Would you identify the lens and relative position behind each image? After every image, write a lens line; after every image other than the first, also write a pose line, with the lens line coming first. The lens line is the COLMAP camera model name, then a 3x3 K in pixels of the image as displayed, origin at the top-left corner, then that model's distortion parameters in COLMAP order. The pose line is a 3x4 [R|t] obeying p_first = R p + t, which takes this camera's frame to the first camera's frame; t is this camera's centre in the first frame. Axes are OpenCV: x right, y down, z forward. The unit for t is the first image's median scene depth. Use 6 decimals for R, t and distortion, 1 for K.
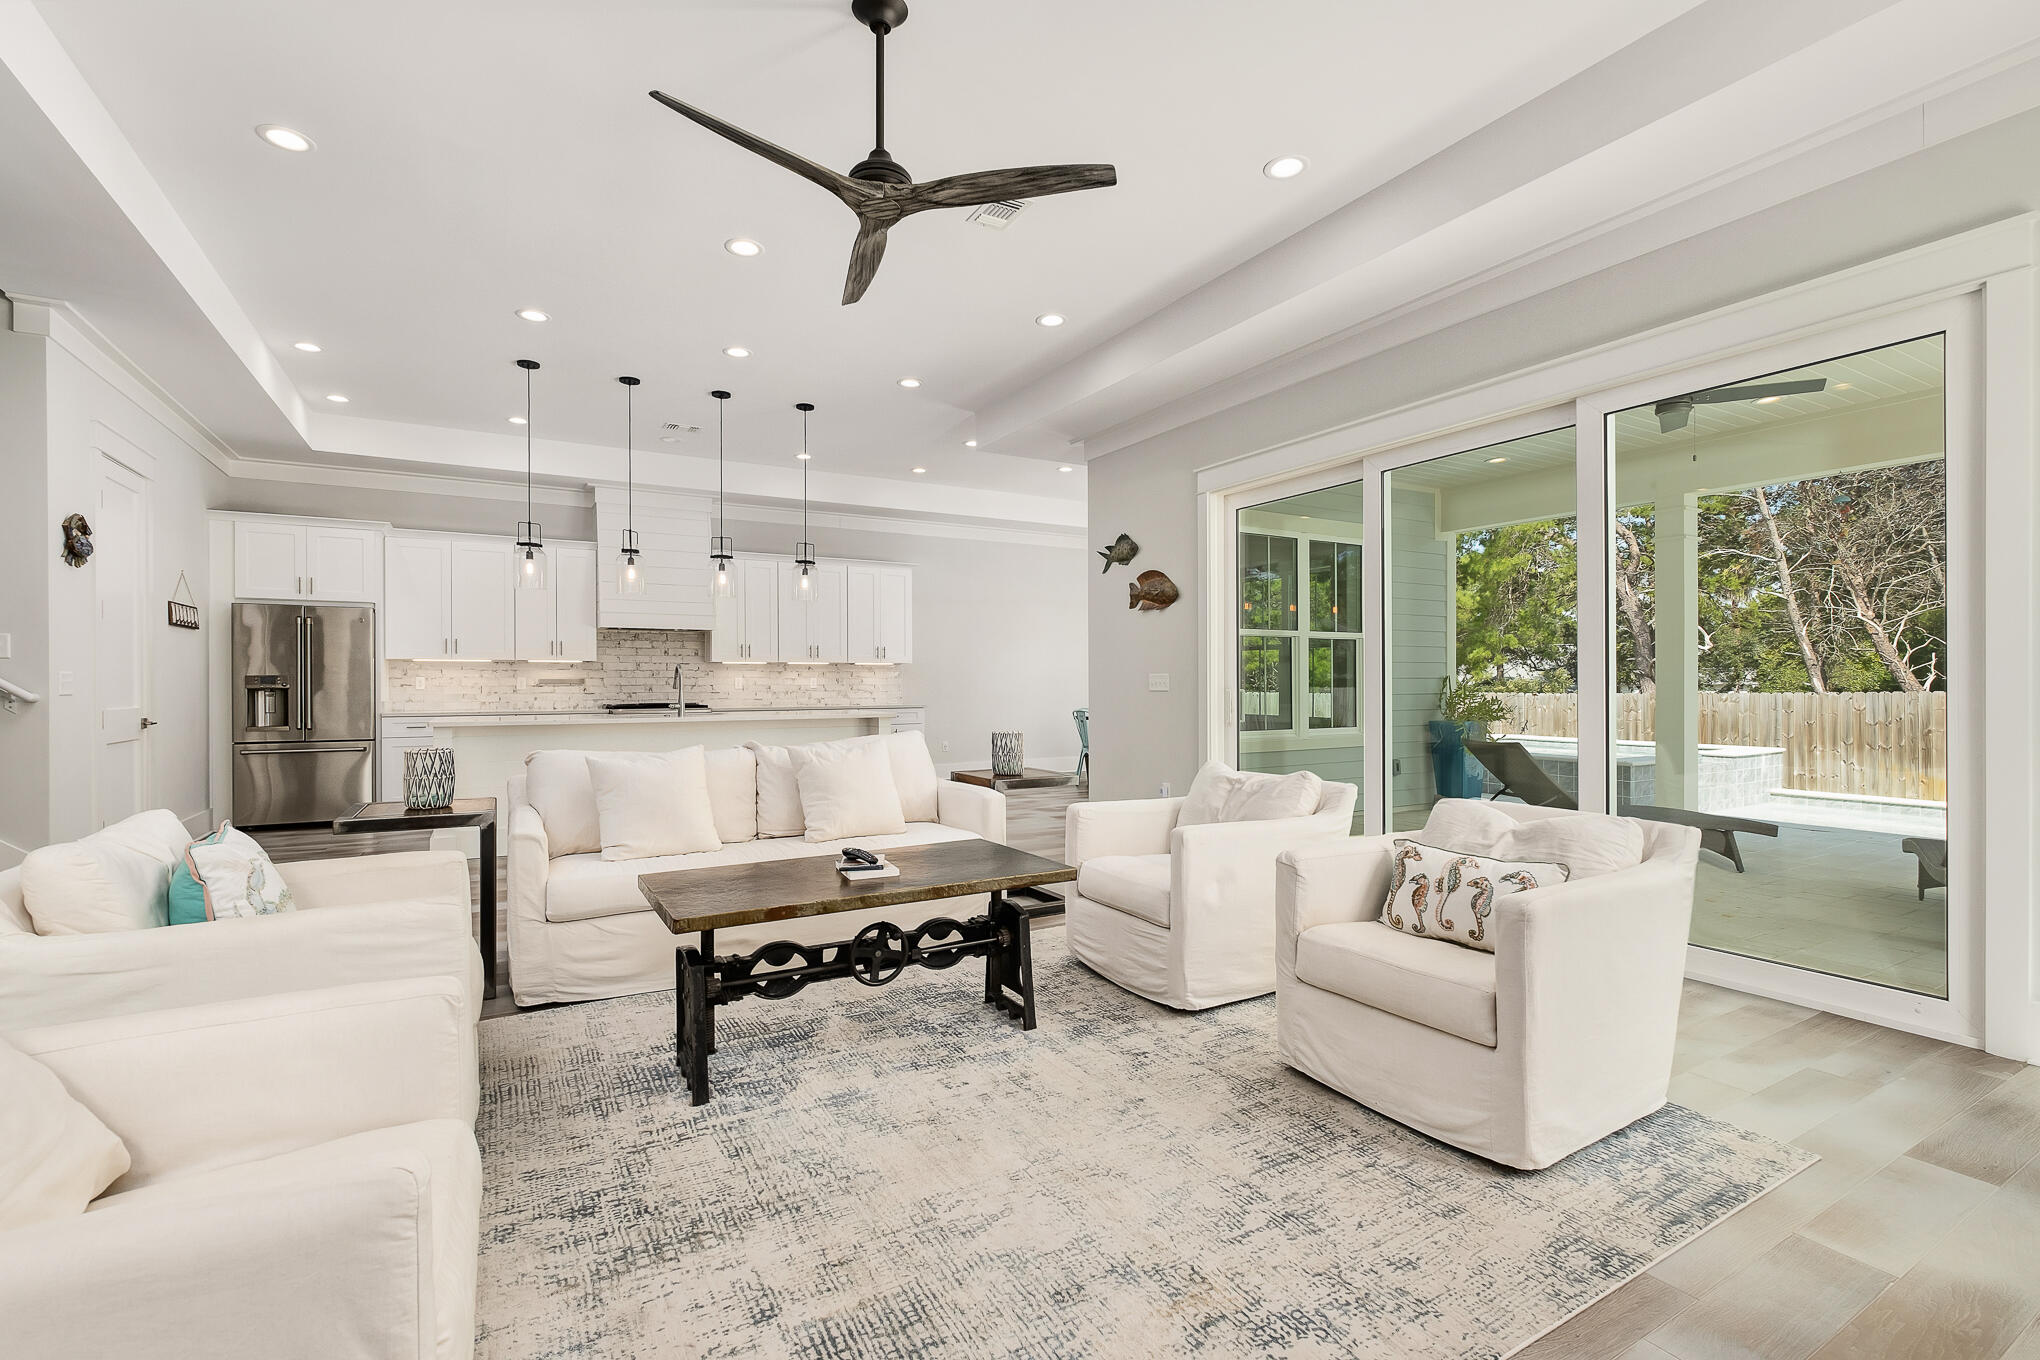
lens RADIAL K [[901.5, 0, 1018.5], [0, 901.5, 682.4], [0, 0, 1]] dist [-0.004652, 0.000445]
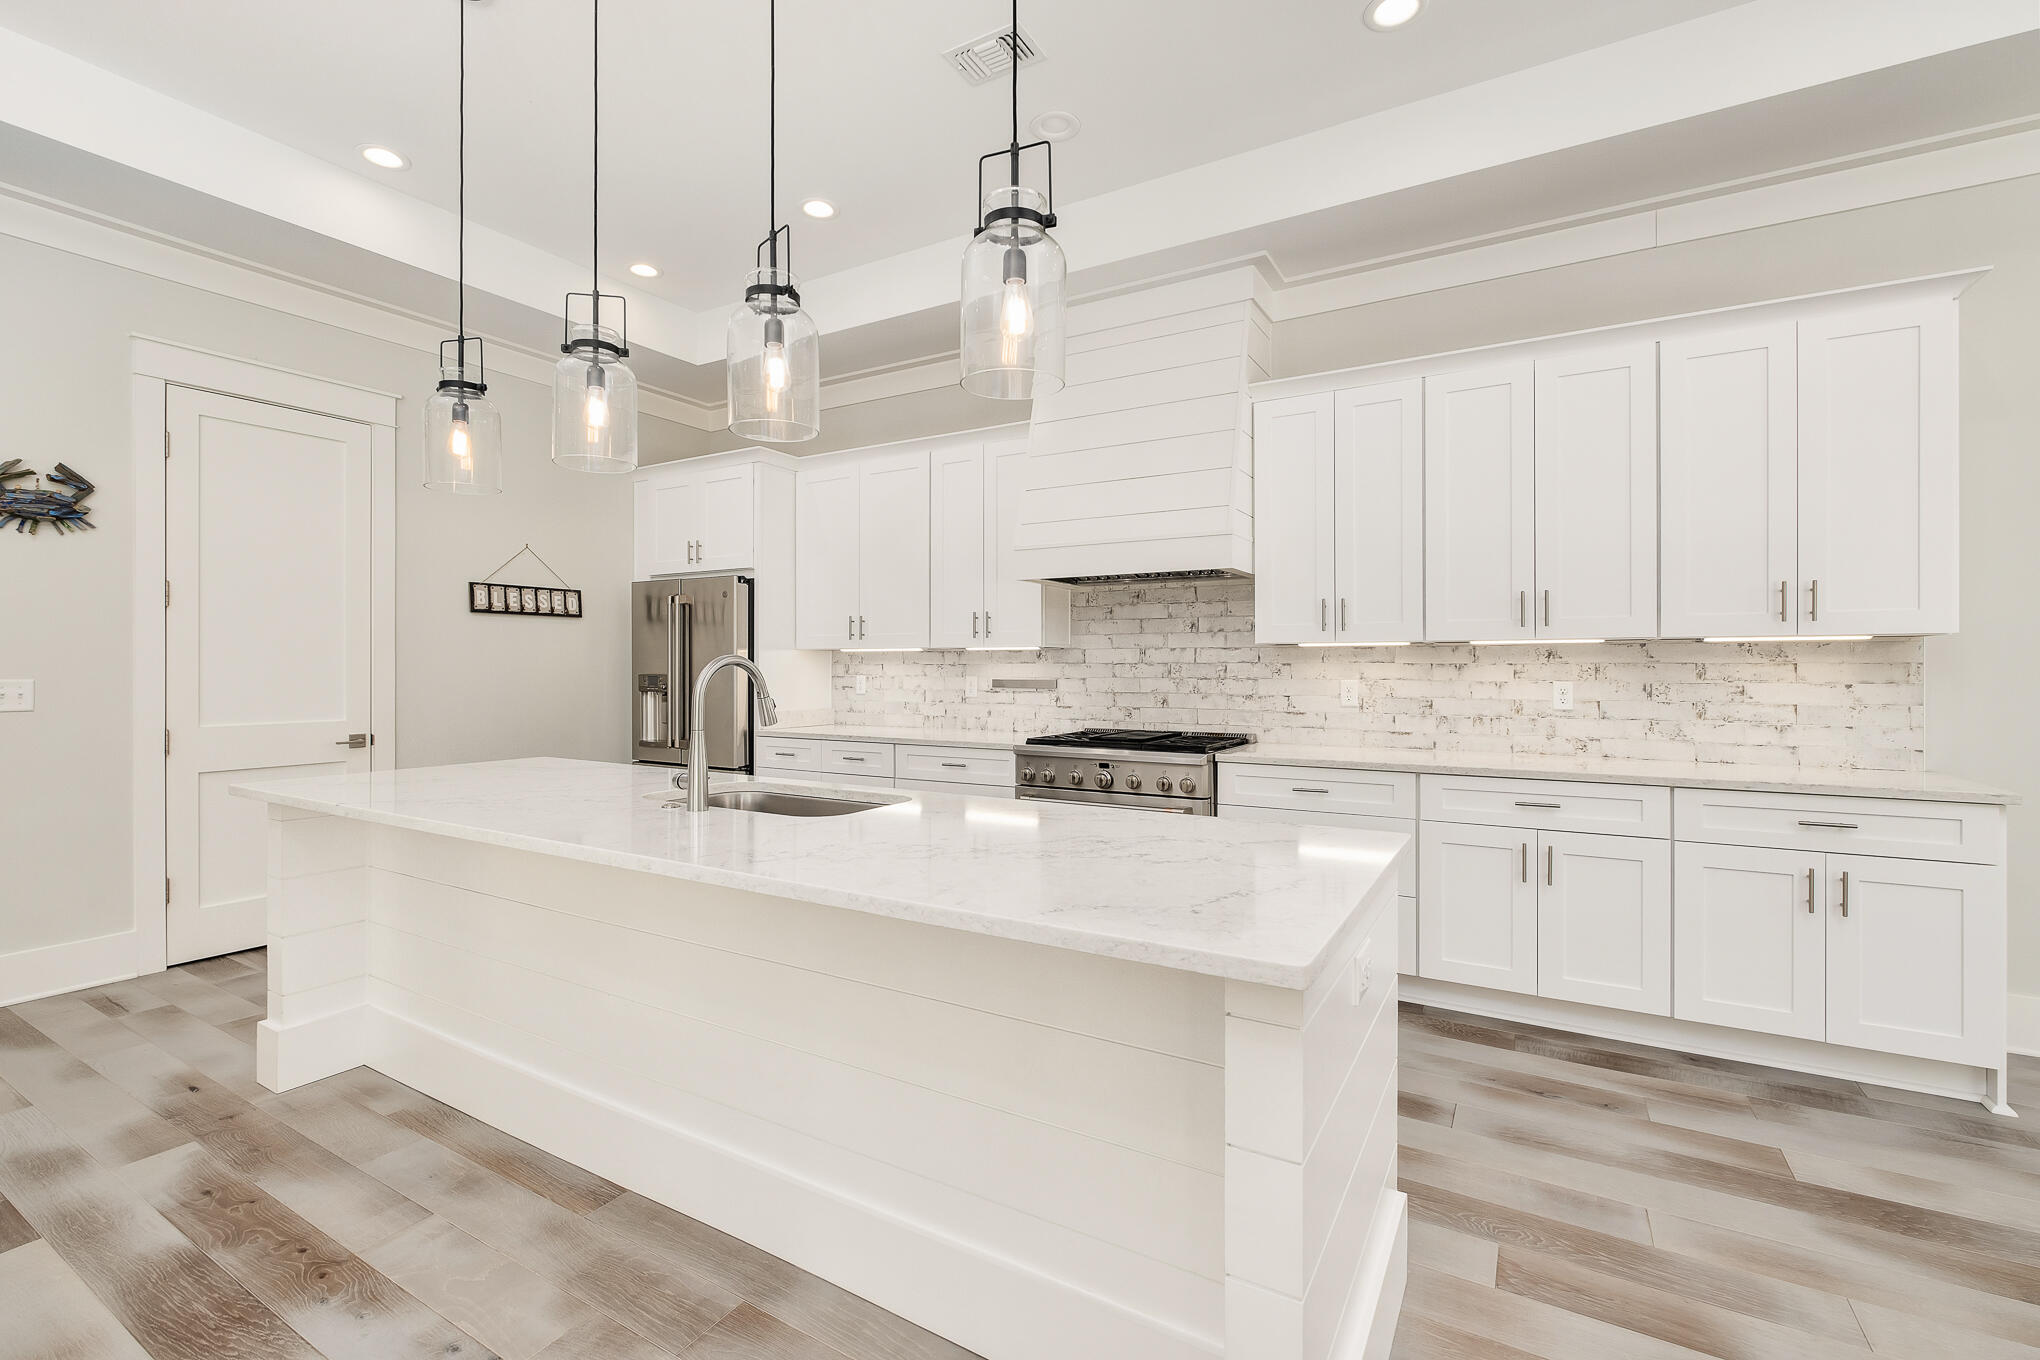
lens RADIAL K [[901.5, 0, 1012.2], [0, 901.5, 667.5], [0, 0, 1]] dist [-0.004652, 0.000445]
pose [[0.485900, 0.004827, -0.874001, -0.019565], [-0.000871, 0.999987, 0.005038, -0.013976], [0.874014, -0.001687, 0.485898, 0.703633]]
